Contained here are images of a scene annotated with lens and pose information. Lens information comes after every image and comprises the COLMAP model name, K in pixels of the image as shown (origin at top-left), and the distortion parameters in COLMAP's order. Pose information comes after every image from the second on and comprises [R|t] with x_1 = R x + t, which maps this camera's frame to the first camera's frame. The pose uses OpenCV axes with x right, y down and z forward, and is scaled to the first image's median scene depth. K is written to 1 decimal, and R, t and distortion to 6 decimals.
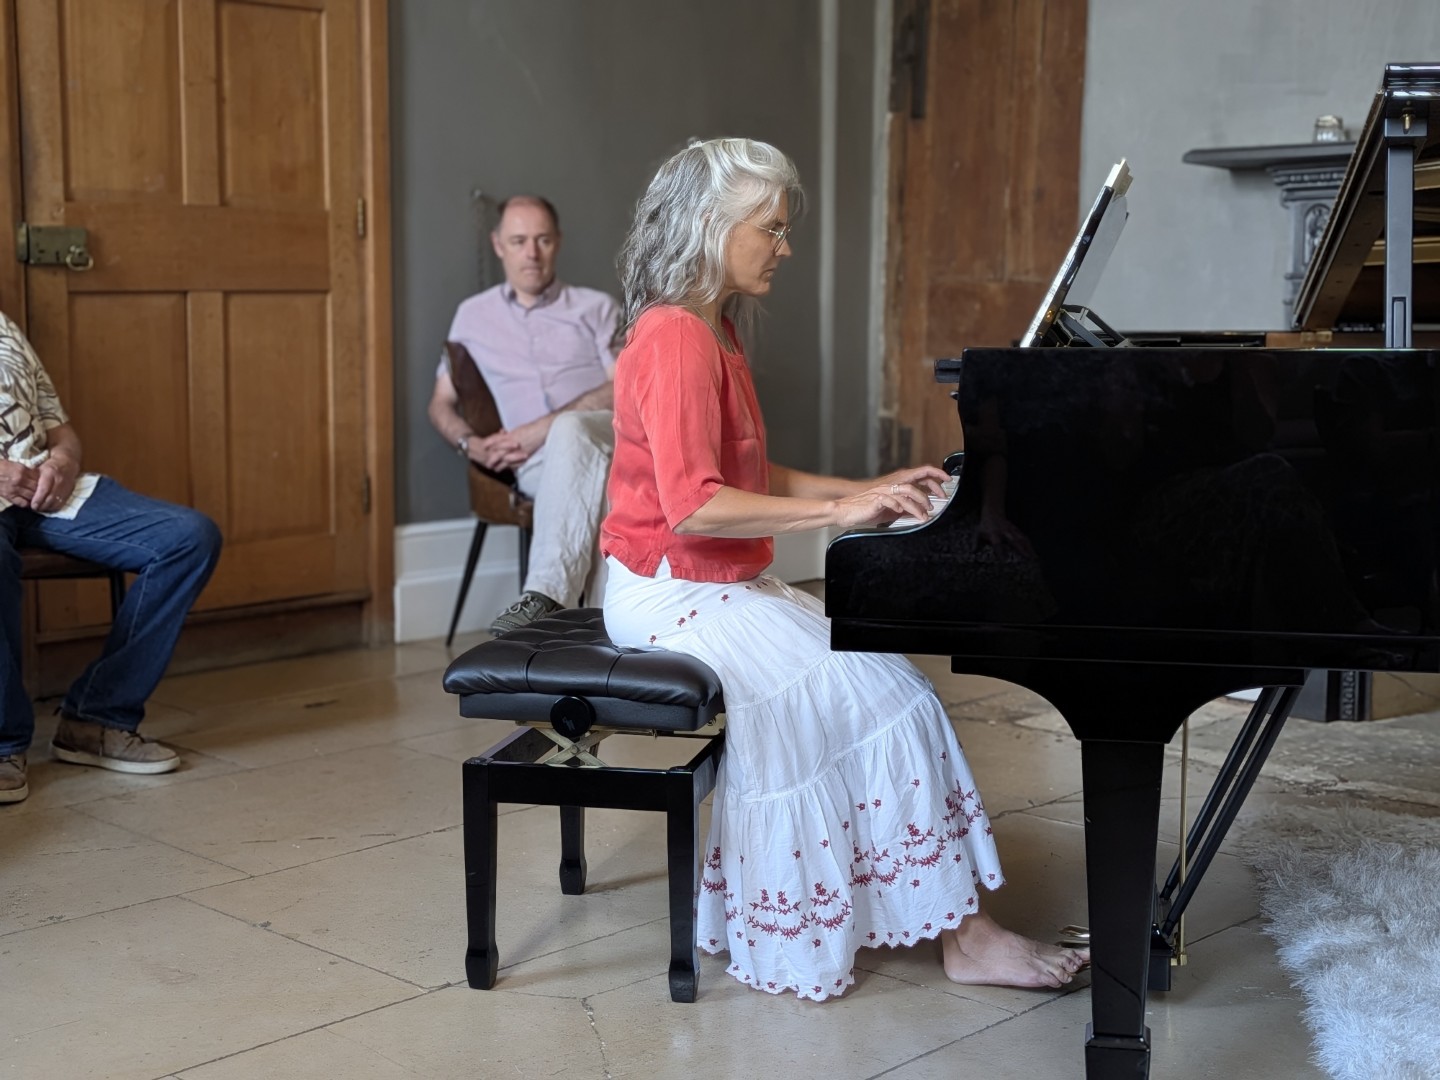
lens RADIAL K [[2071.5, 0, 721.2], [0, 2071.5, 549.8], [0, 0, 1]] dist [0.117308, -0.201482]
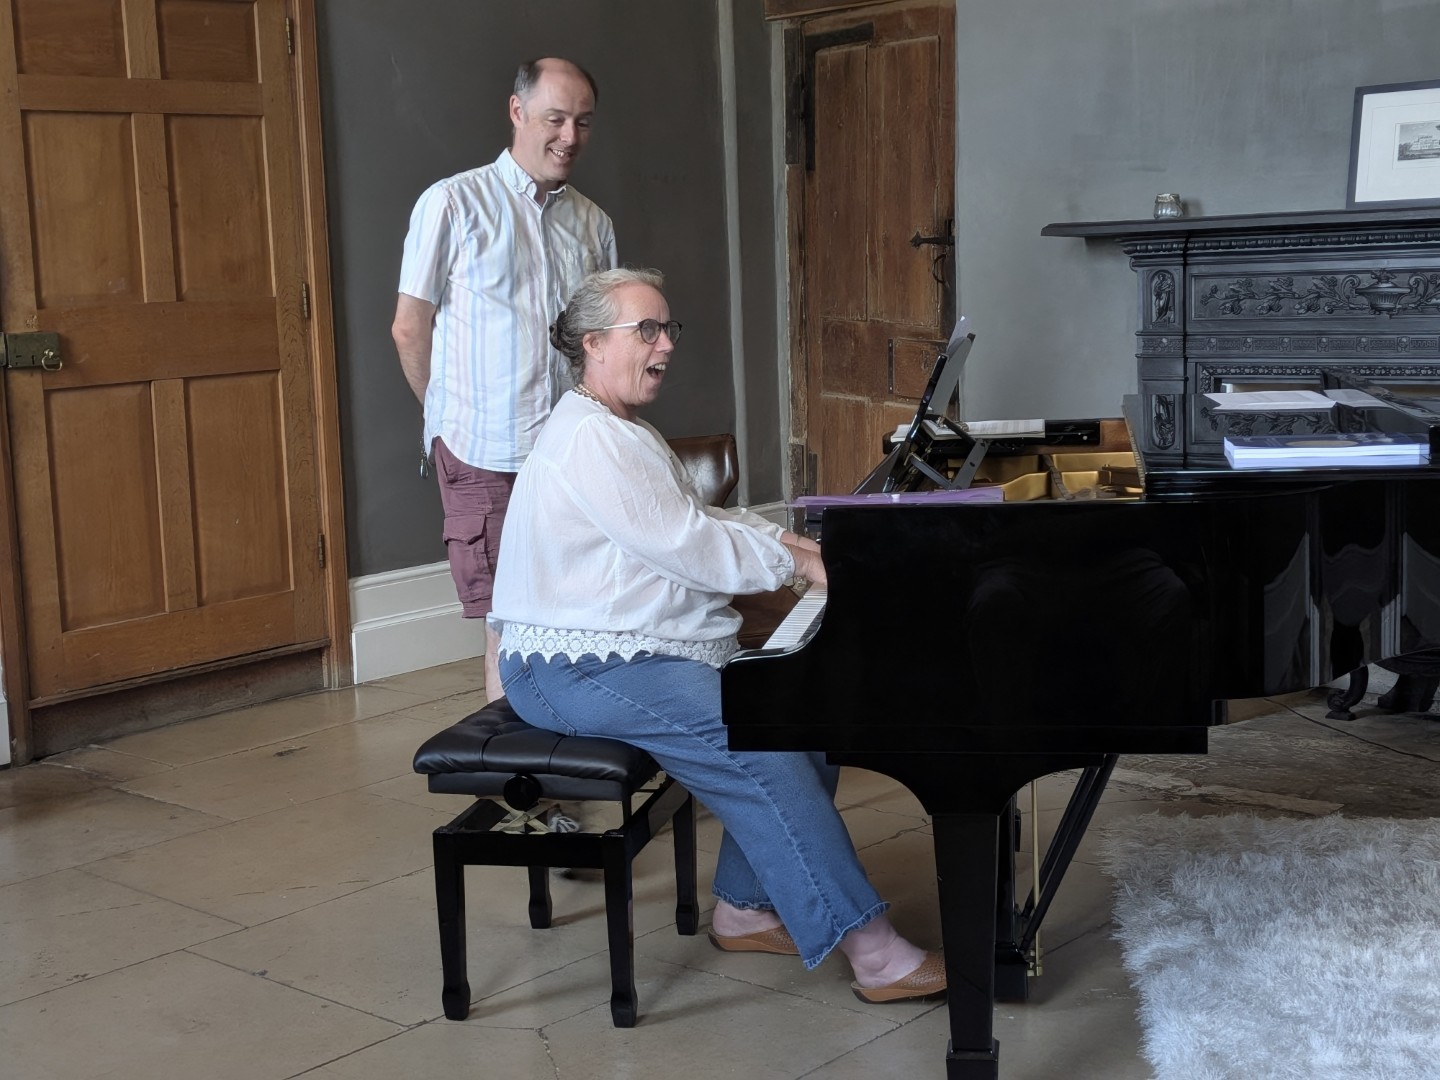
lens RADIAL K [[2067.5, 0, 720.0], [0, 2067.5, 540.0], [0, 0, 1]] dist [0.131834, -0.254437]
pose [[0.998642, -0.043412, 0.028794, 0.009328], [0.042916, 0.998923, 0.017638, -0.051575], [-0.029529, -0.016378, 0.999430, -0.120368]]
